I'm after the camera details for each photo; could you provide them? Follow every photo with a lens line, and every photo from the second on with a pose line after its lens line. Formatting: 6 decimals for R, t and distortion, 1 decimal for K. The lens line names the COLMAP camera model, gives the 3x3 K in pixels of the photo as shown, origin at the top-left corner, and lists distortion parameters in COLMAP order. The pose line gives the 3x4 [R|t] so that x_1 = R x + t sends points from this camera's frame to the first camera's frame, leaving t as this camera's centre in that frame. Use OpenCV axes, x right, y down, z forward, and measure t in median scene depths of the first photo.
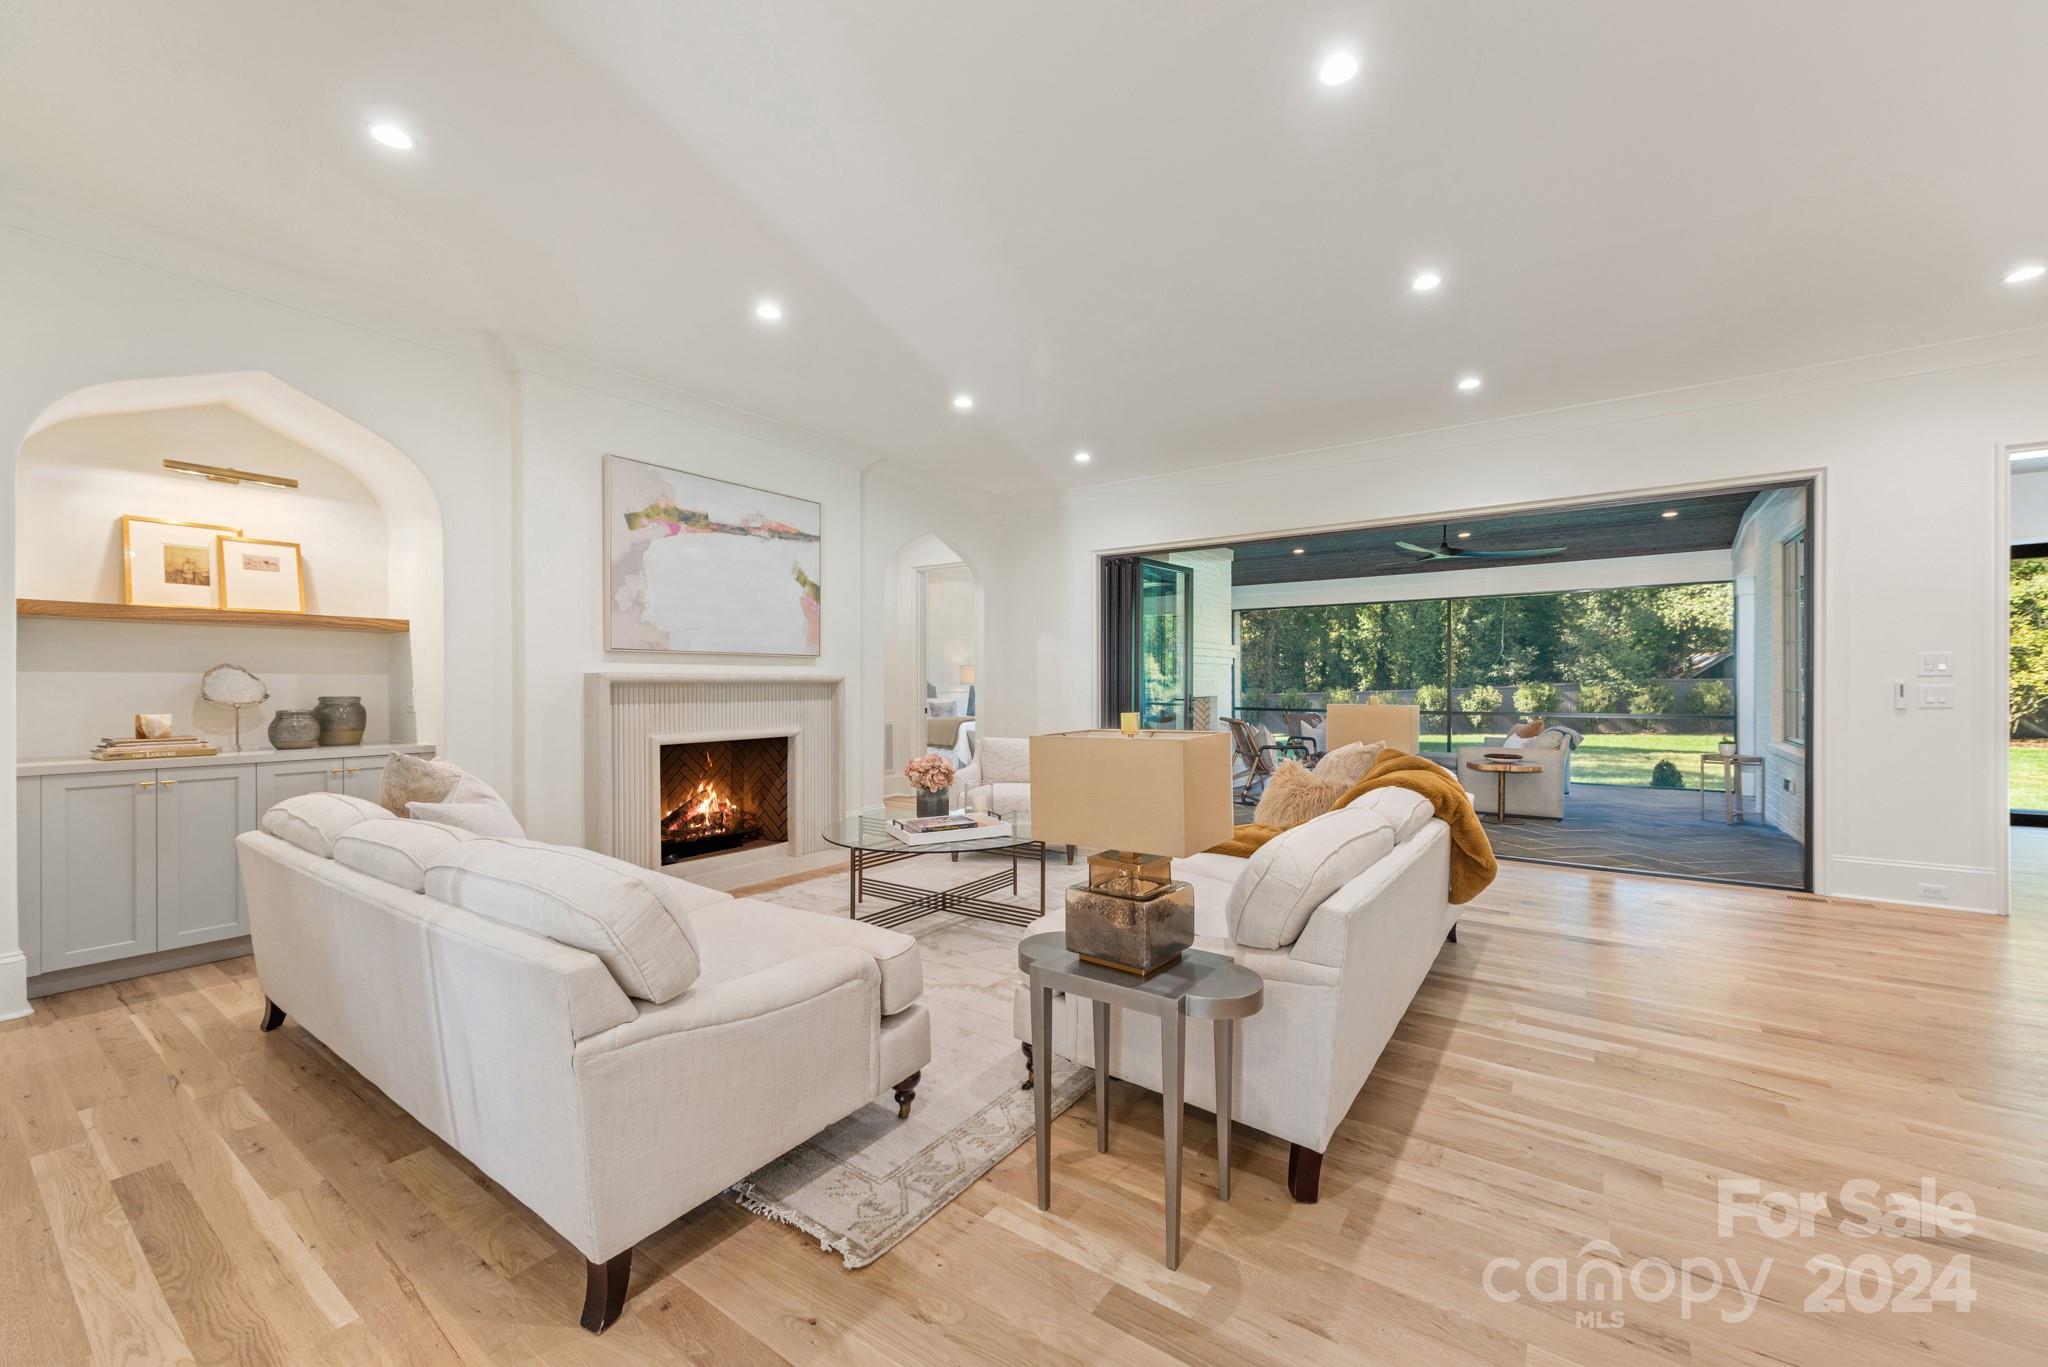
lens RADIAL K [[799.0, 0, 1038.6], [0, 799.0, 680.7], [0, 0, 1]] dist [0.007461, -0.001665]
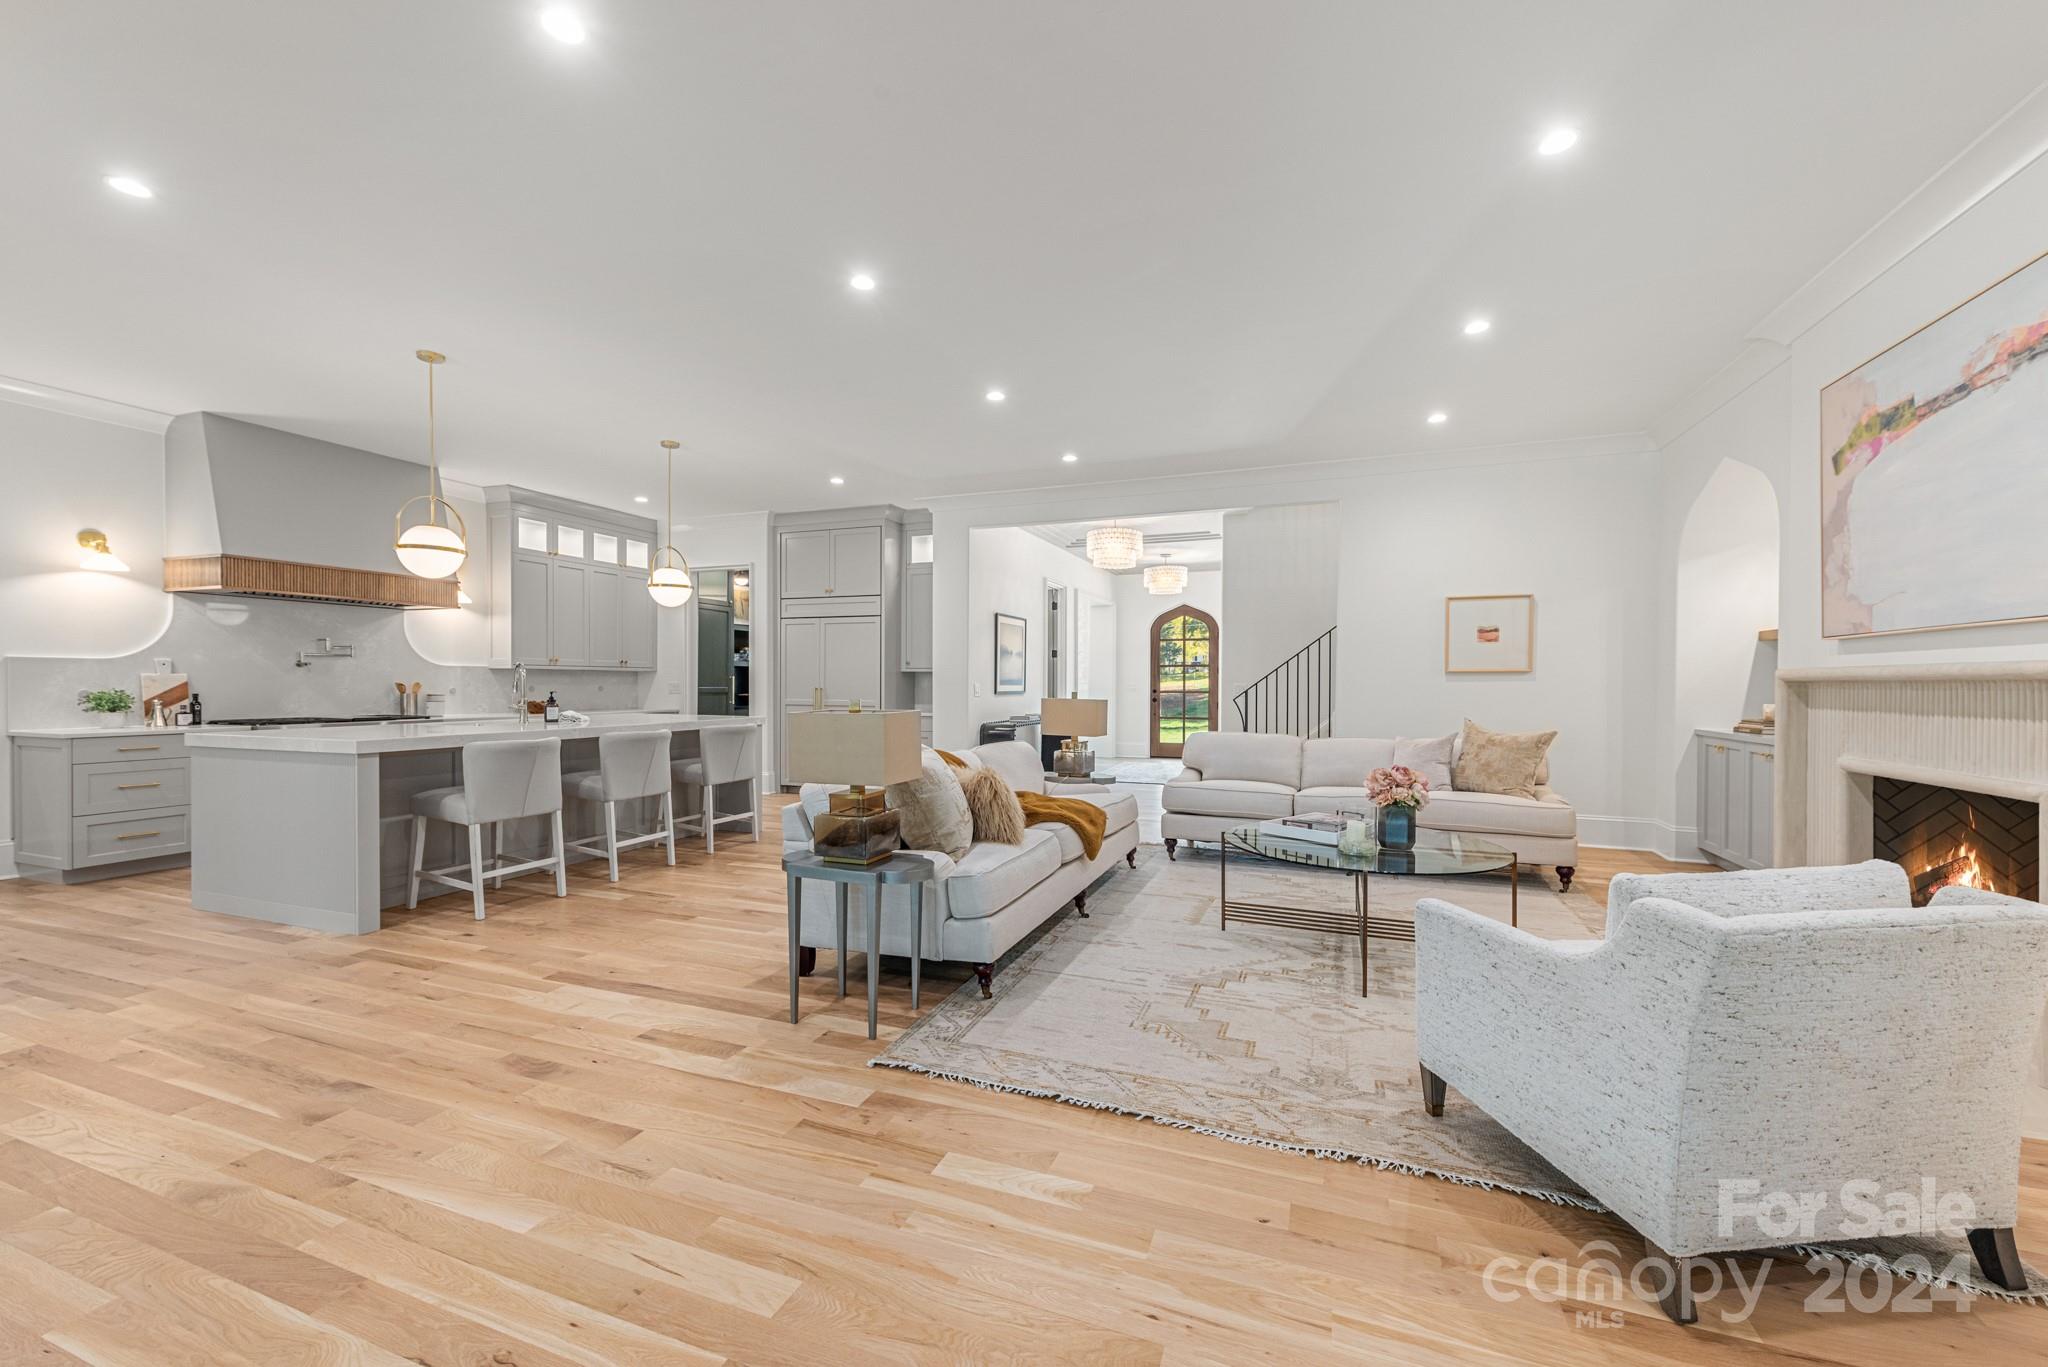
lens RADIAL K [[799.0, 0, 1041.0], [0, 799.0, 684.2], [0, 0, 1]] dist [0.007461, -0.001665]
pose [[-0.966217, -0.001250, -0.257726, 0.382756], [0.000052, 0.999987, -0.005046, 0.009049], [0.257729, -0.004889, -0.966205, 1.477136]]
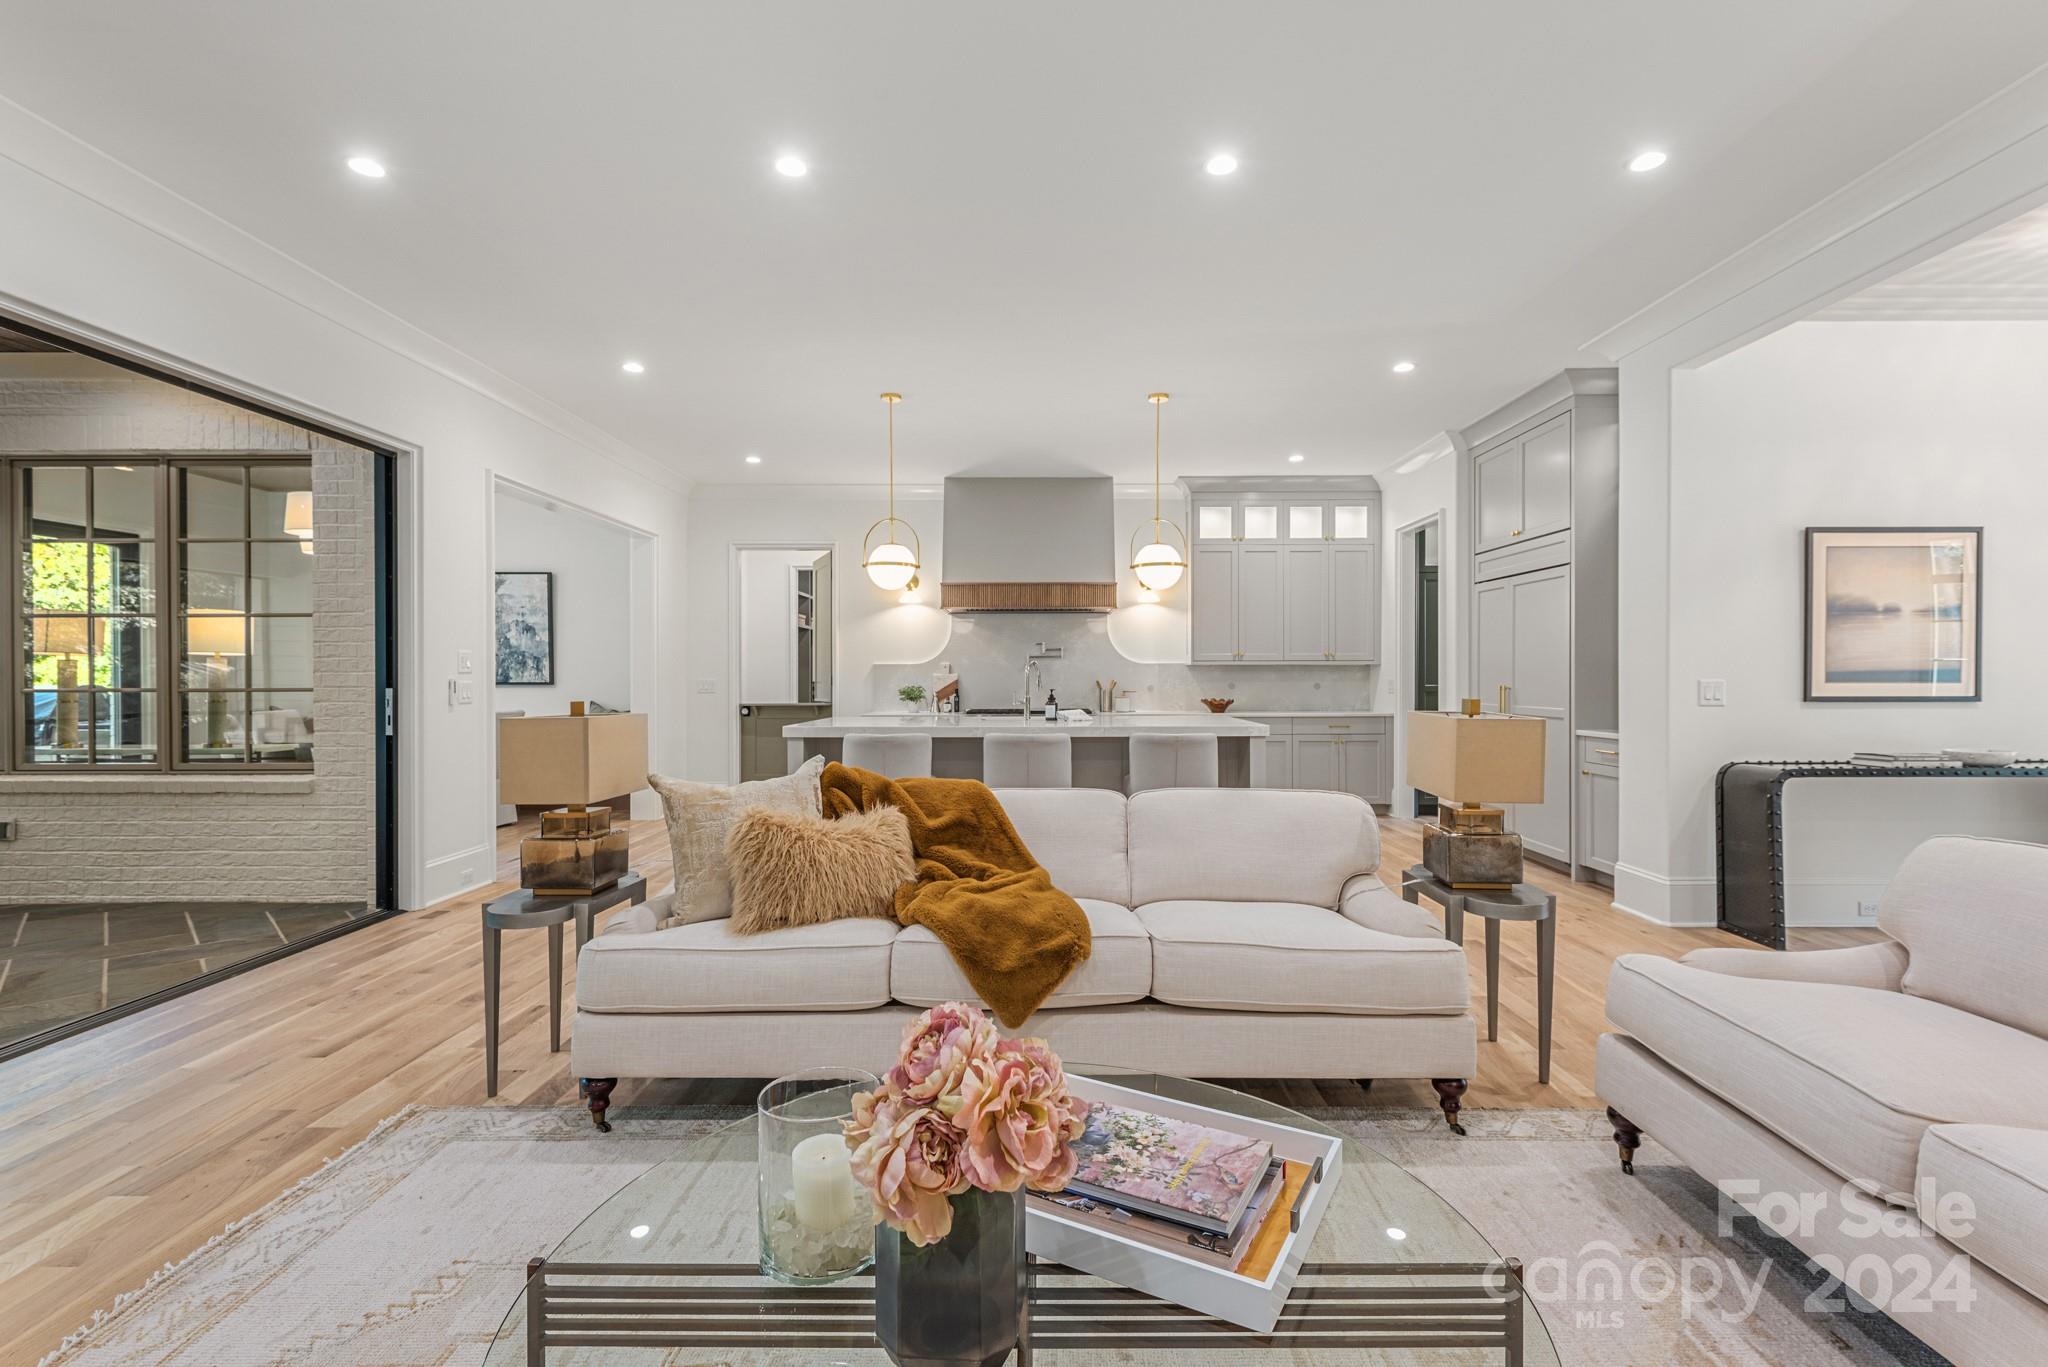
lens RADIAL K [[941.2, 0, 1034.9], [0, 941.2, 680.5], [0, 0, 1]] dist [0.011586, -0.001162]
pose [[-0.568168, 0.000565, 0.822912, -0.300741], [-0.002101, 0.999996, -0.002137, 0.004102], [-0.822910, -0.002943, -0.568164, 0.964820]]
